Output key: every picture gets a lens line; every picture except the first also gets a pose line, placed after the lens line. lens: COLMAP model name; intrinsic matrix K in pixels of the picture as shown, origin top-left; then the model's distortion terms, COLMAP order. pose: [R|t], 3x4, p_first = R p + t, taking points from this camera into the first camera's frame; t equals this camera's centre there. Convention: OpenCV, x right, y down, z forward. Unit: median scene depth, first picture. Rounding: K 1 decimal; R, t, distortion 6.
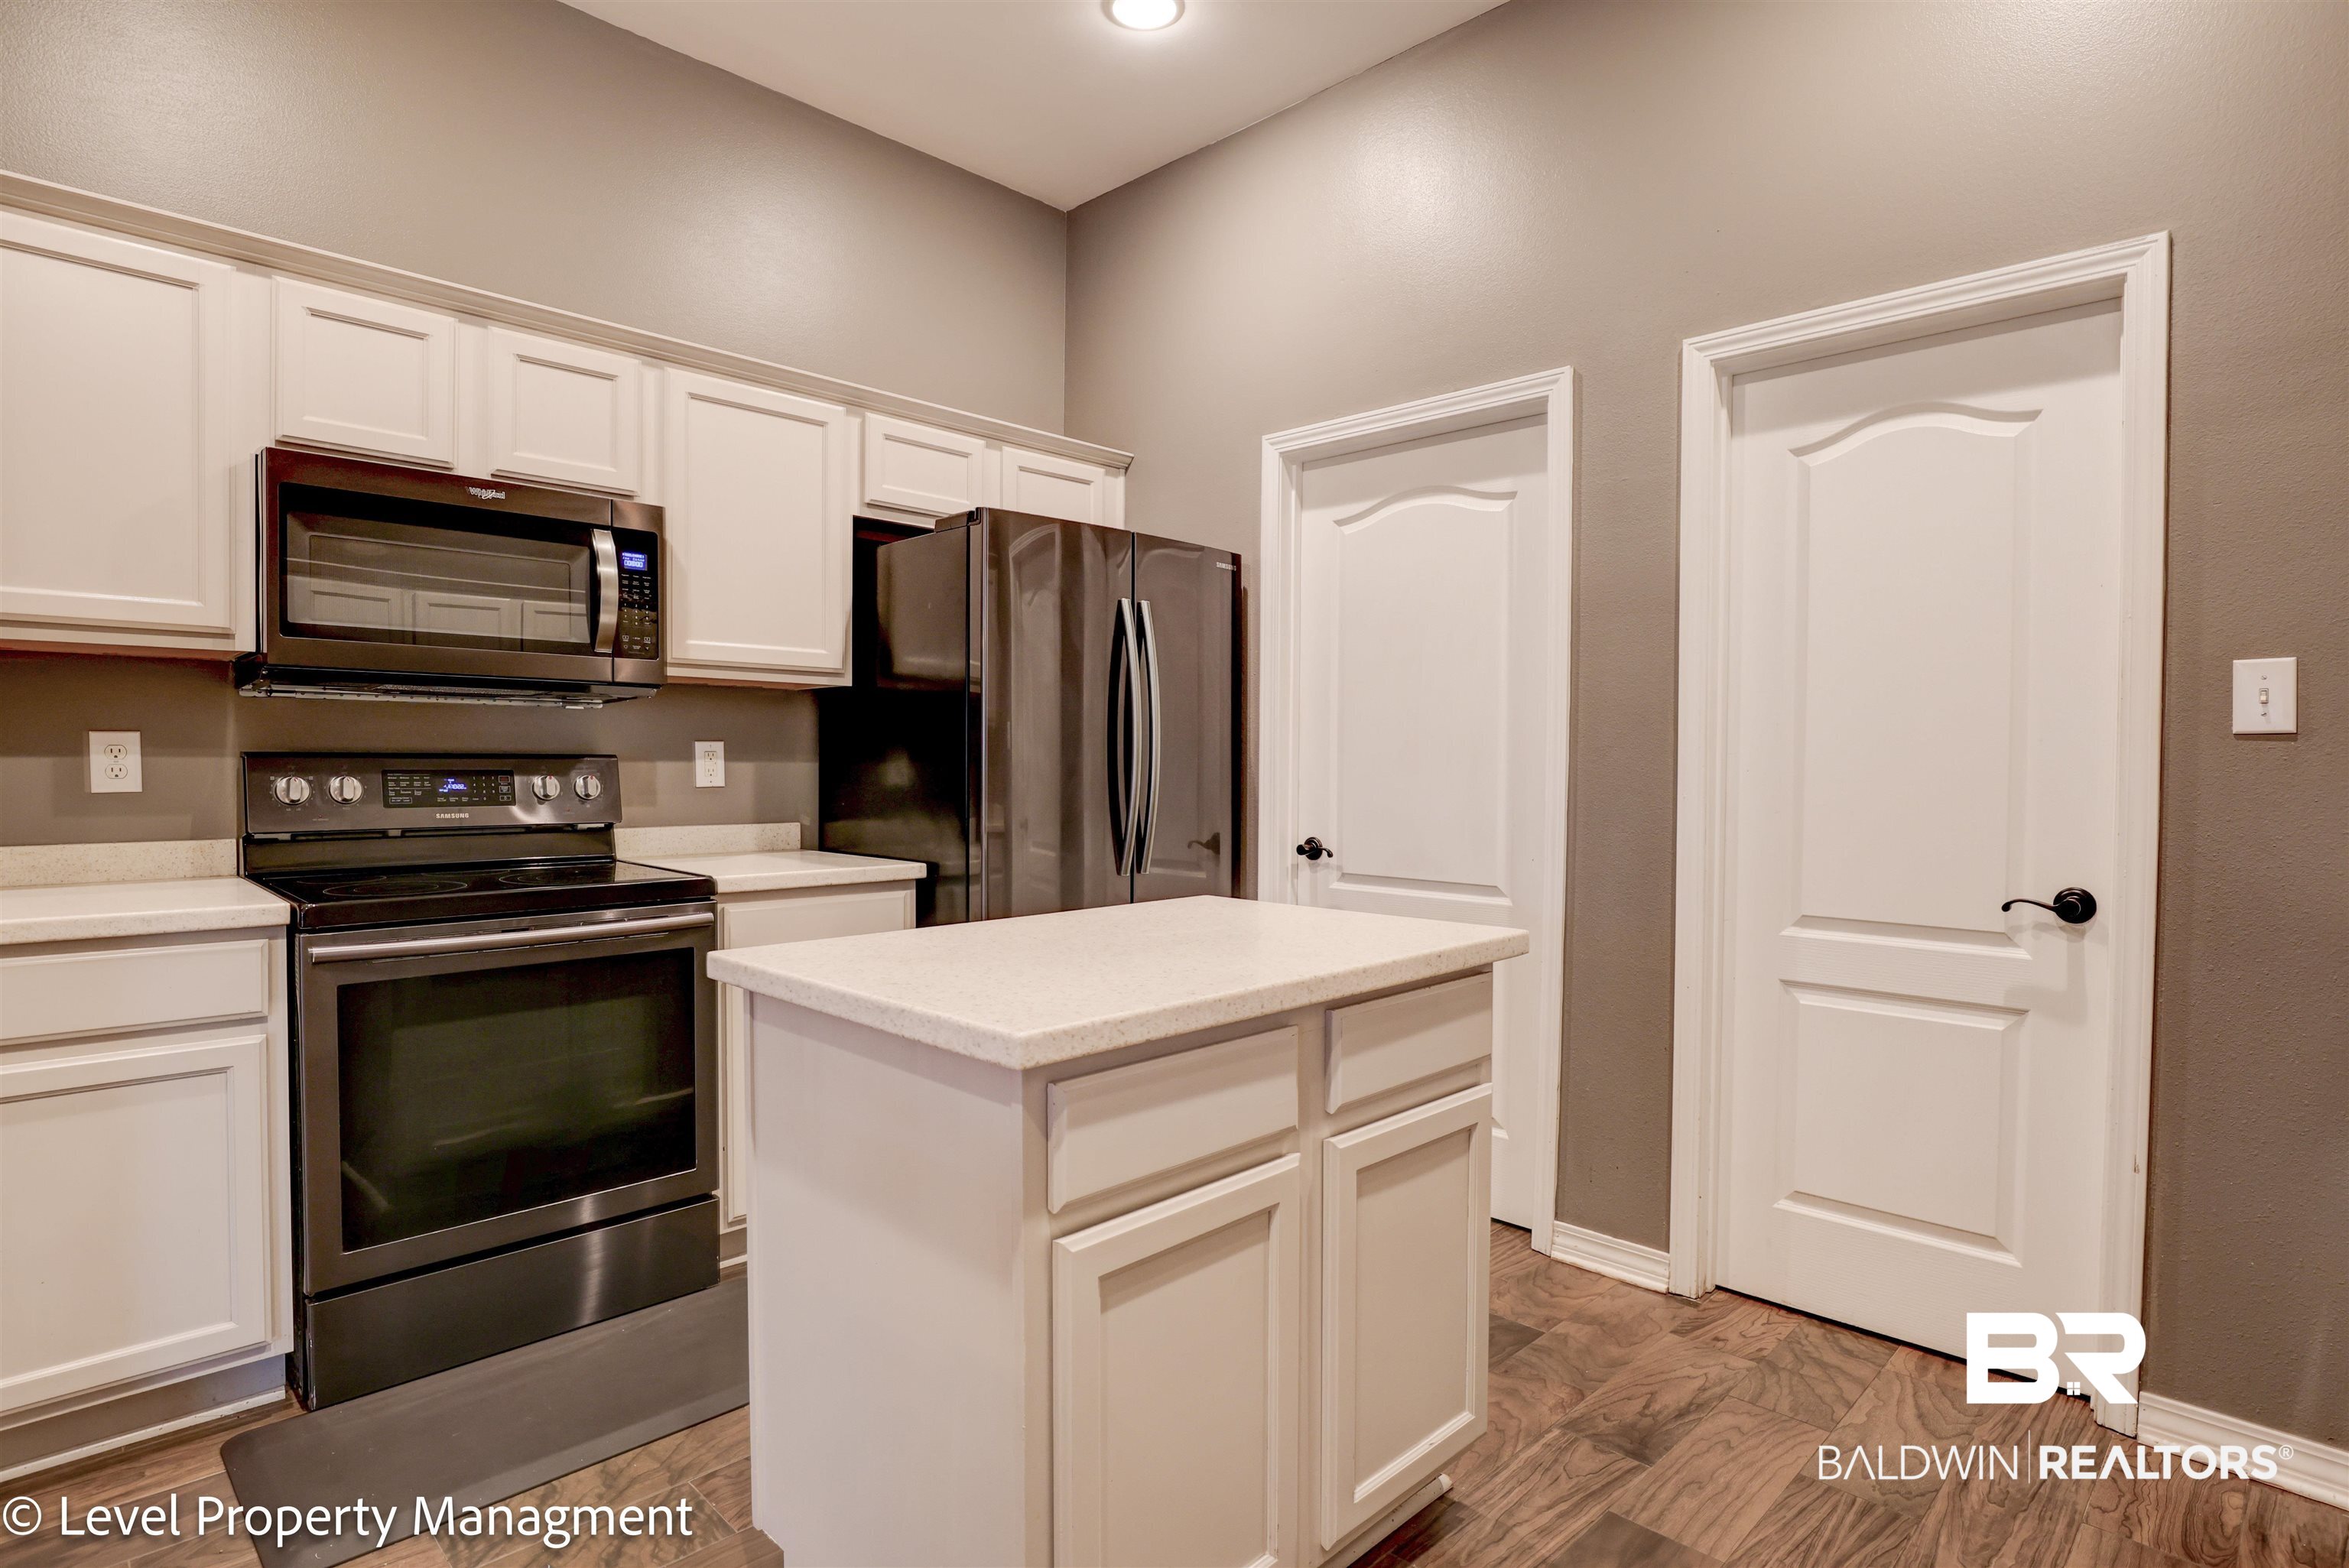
lens RADIAL K [[1209.9, 0, 1191.4], [0, 1209.9, 781.3], [0, 0, 1]] dist [-0.014062, 0.000481]
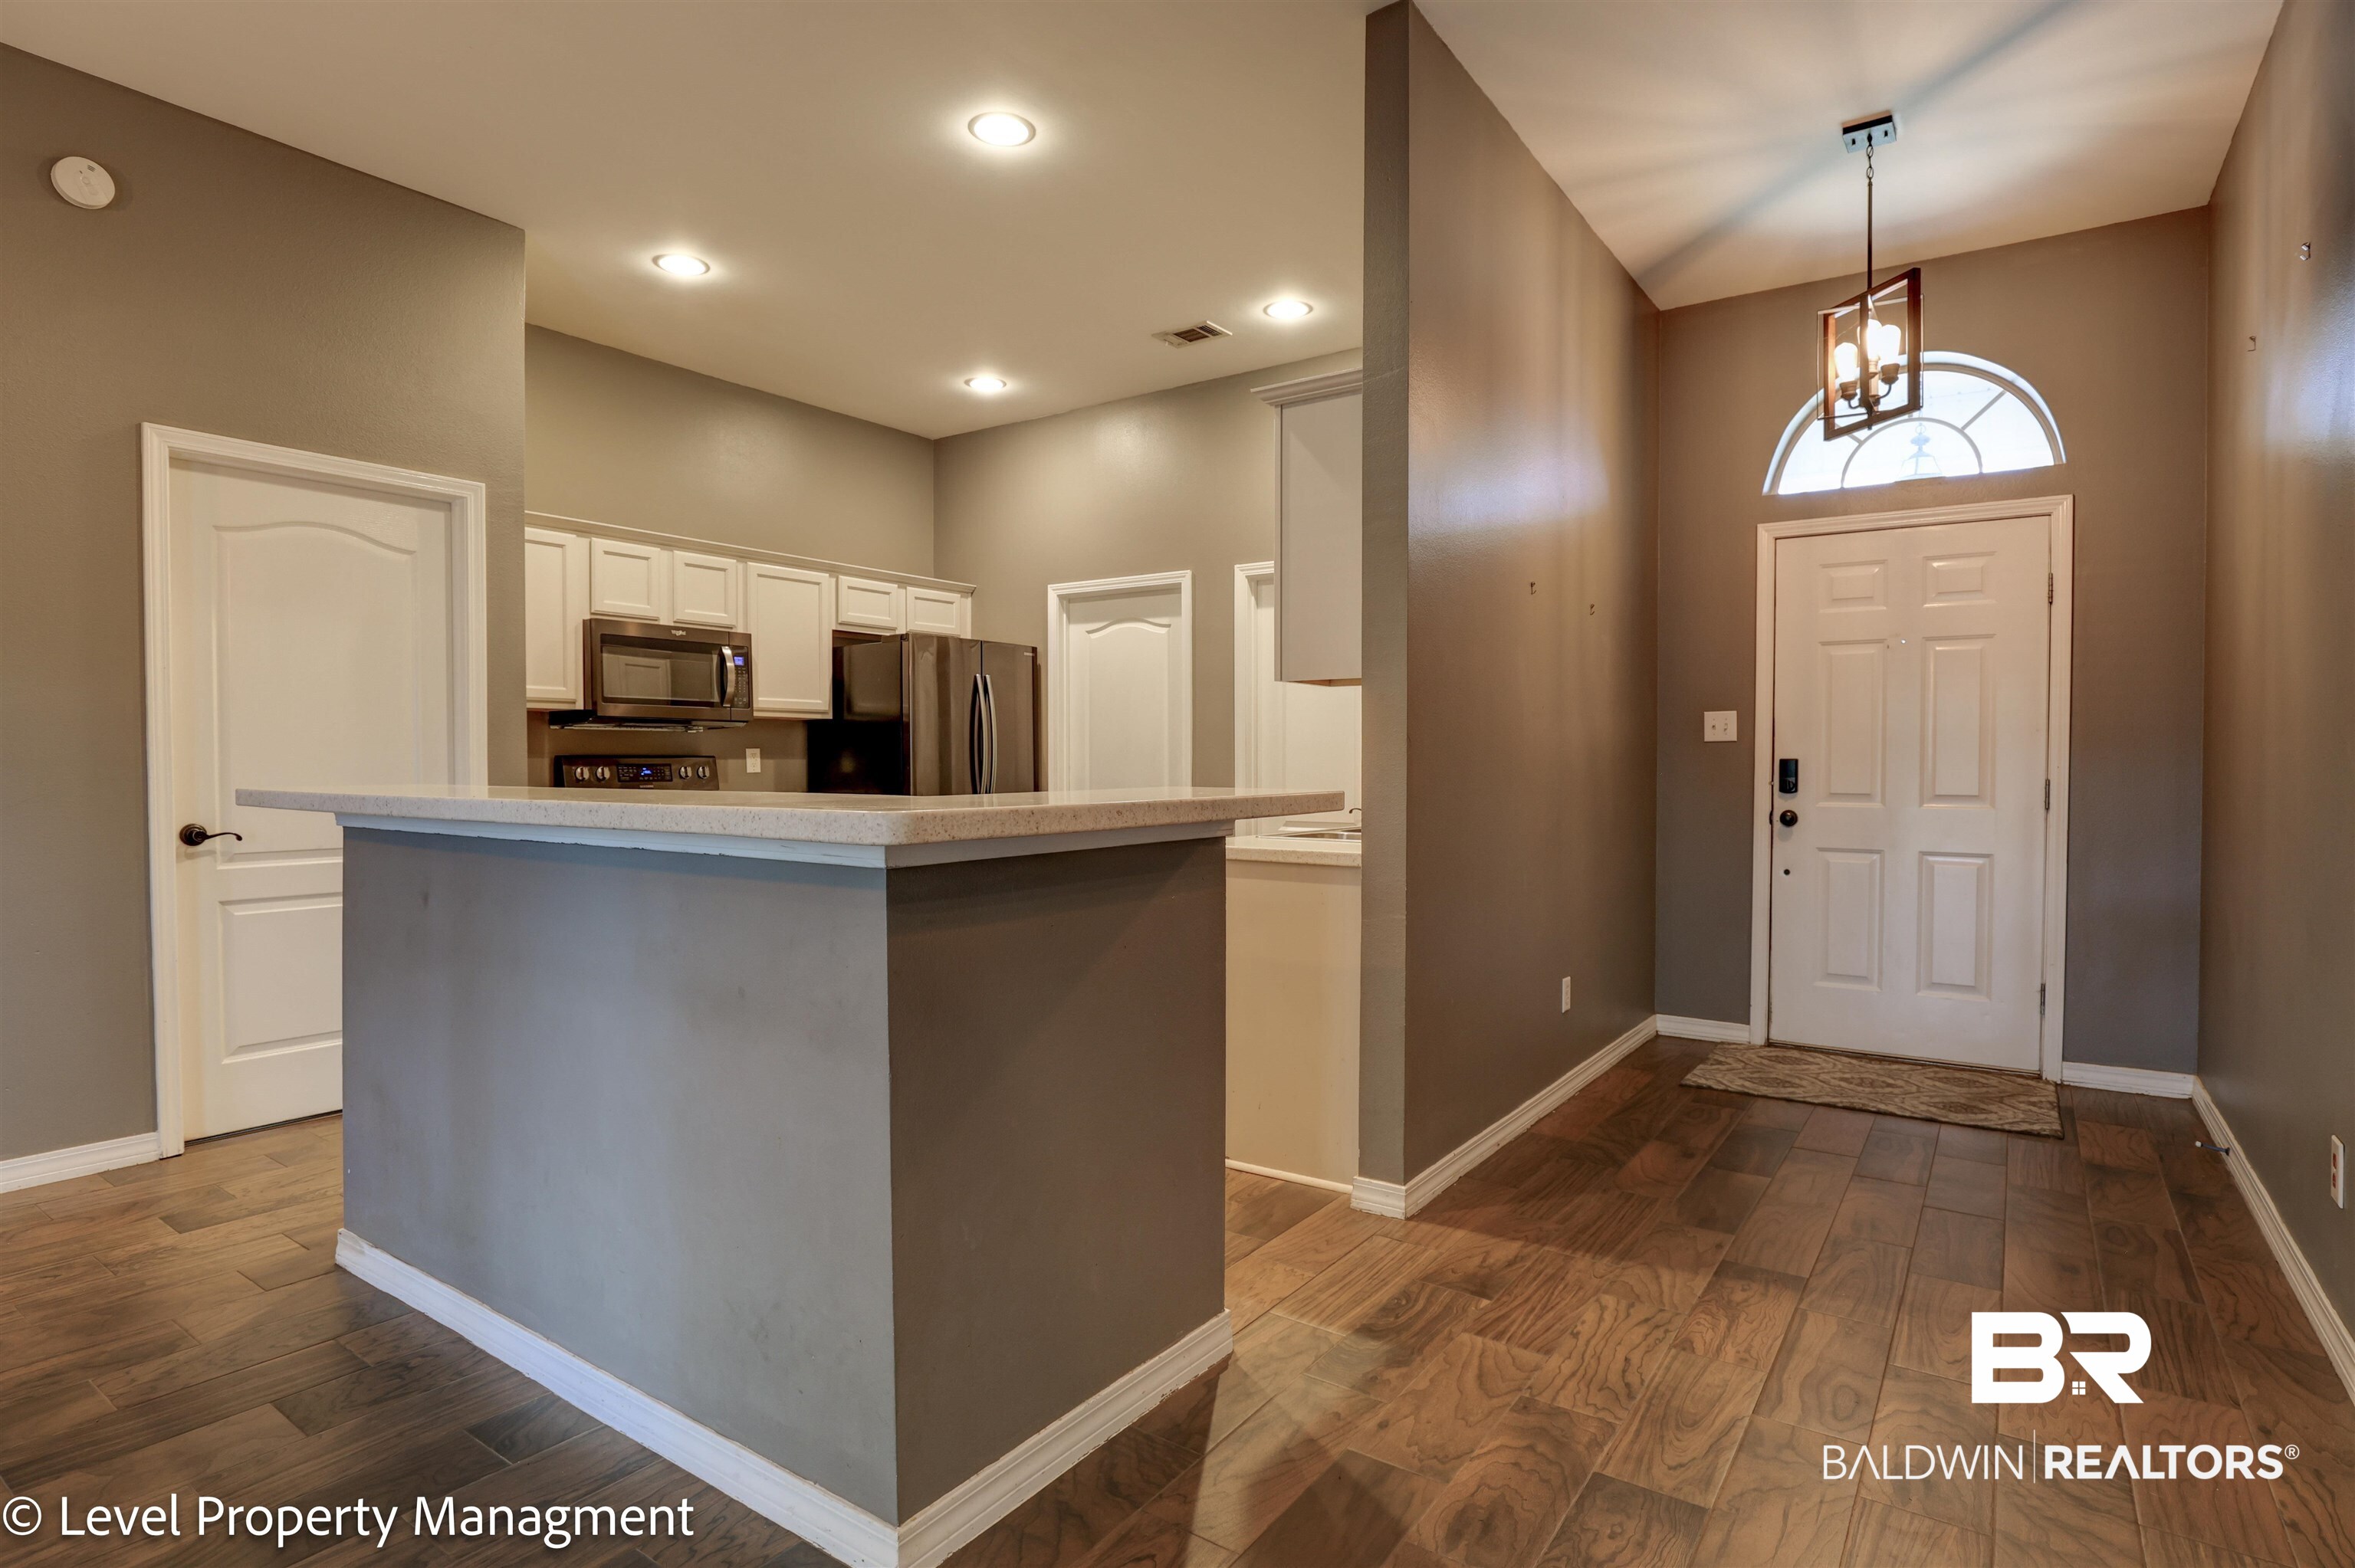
lens RADIAL K [[1212.9, 0, 1184.6], [0, 1212.9, 776.9], [0, 0, 1]] dist [-0.014062, 0.000481]
pose [[0.988190, -0.013005, 0.152678, -0.025739], [0.013571, 0.999904, -0.002662, 0.025913], [-0.152629, 0.004703, 0.988272, -0.985428]]
